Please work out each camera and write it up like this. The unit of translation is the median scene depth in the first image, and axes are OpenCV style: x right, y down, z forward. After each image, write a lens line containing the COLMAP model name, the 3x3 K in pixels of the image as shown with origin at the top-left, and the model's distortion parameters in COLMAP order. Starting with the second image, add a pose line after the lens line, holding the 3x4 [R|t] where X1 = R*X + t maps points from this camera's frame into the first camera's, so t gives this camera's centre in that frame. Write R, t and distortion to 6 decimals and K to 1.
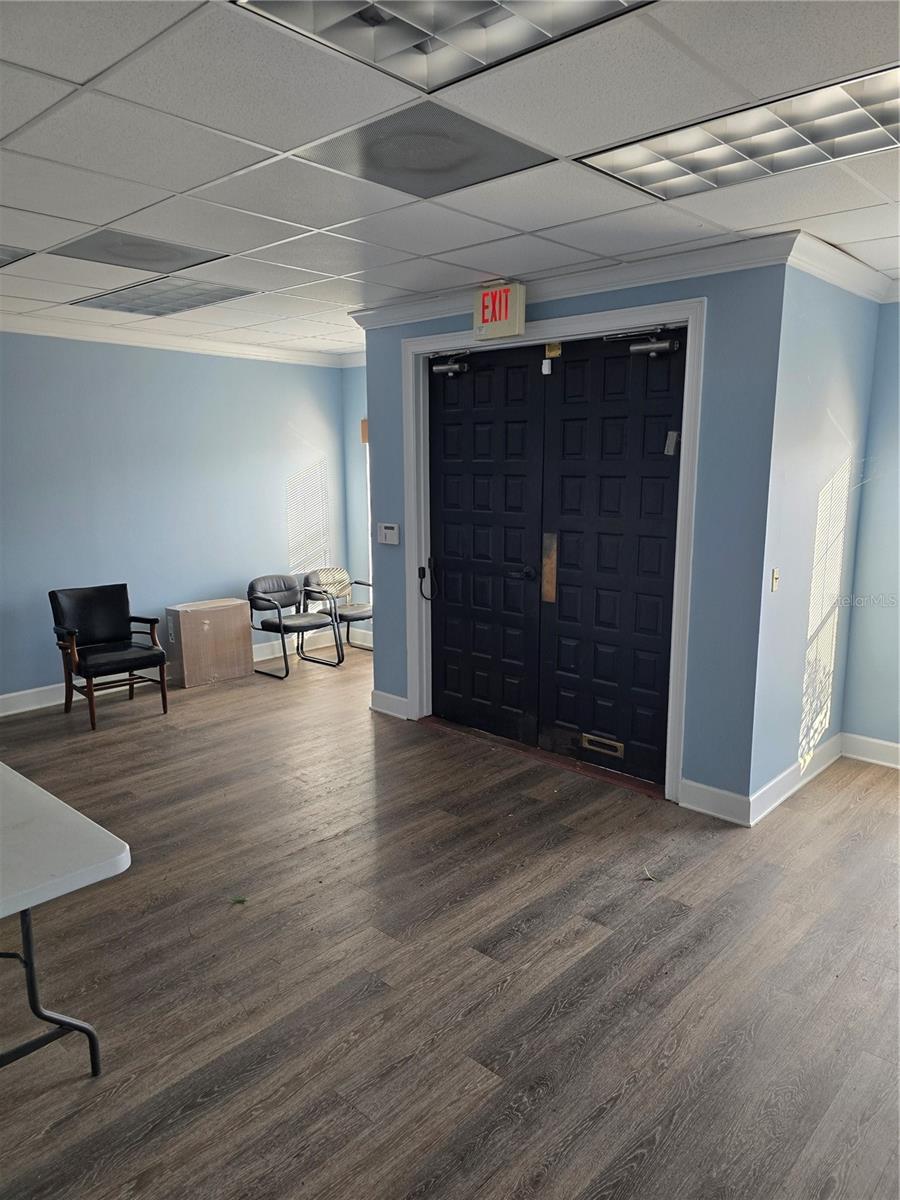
lens RADIAL K [[806.6, 0, 449.3], [0, 806.6, 598.8], [0, 0, 1]] dist [0.070957, -0.046511]
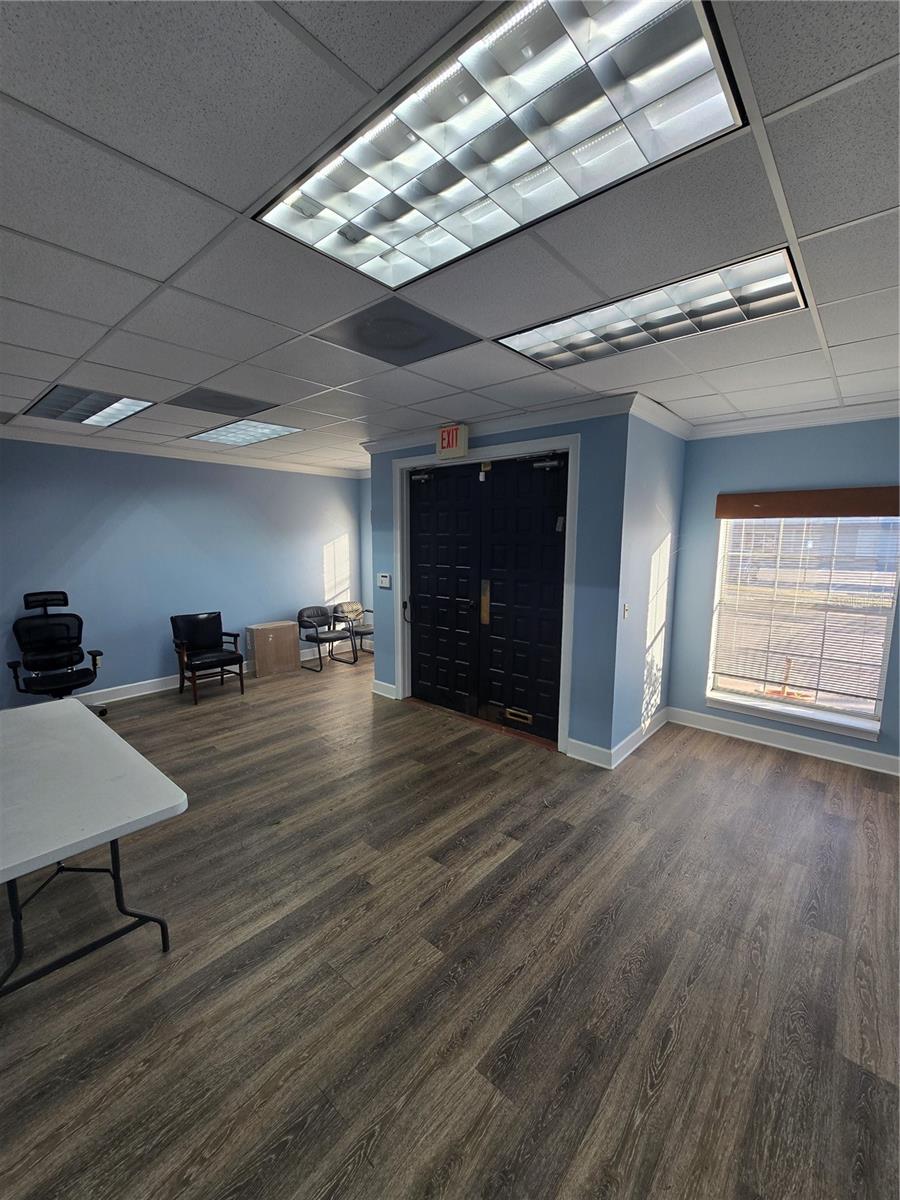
lens RADIAL K [[488.3, 0, 439.9], [0, 488.3, 599.6], [0, 0, 1]] dist [0.008150, 0.002405]
pose [[0.999836, 0.003799, 0.017717, 0.027660], [-0.003041, 0.999087, -0.042609, -0.004854], [-0.017863, 0.042548, 0.998935, 0.073245]]
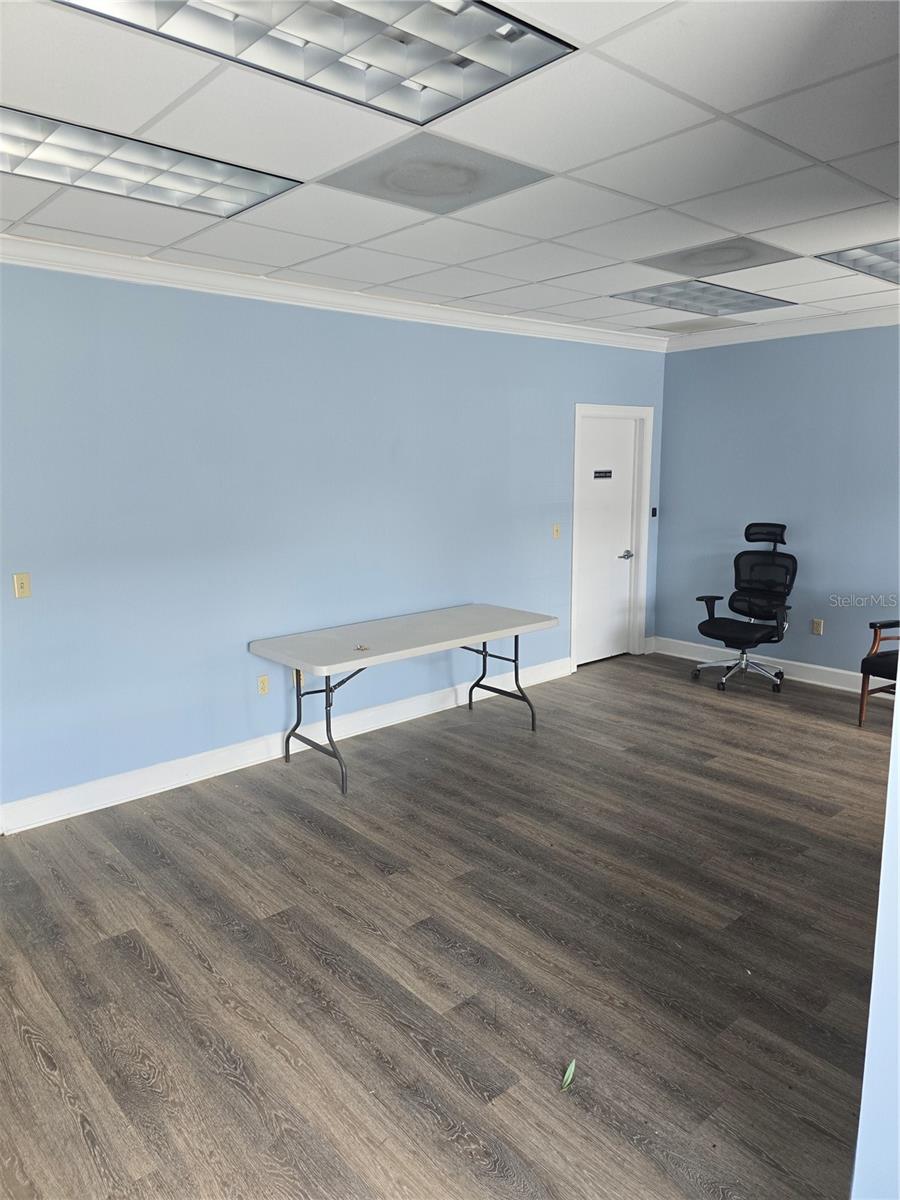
lens RADIAL K [[806.6, 0, 459.3], [0, 806.6, 596.2], [0, 0, 1]] dist [0.070957, -0.046511]
pose [[-0.086696, 0.171698, -0.981327, 0.874702], [-0.163442, 0.969238, 0.184022, -0.149121], [0.982736, 0.176344, -0.055967, 0.917904]]
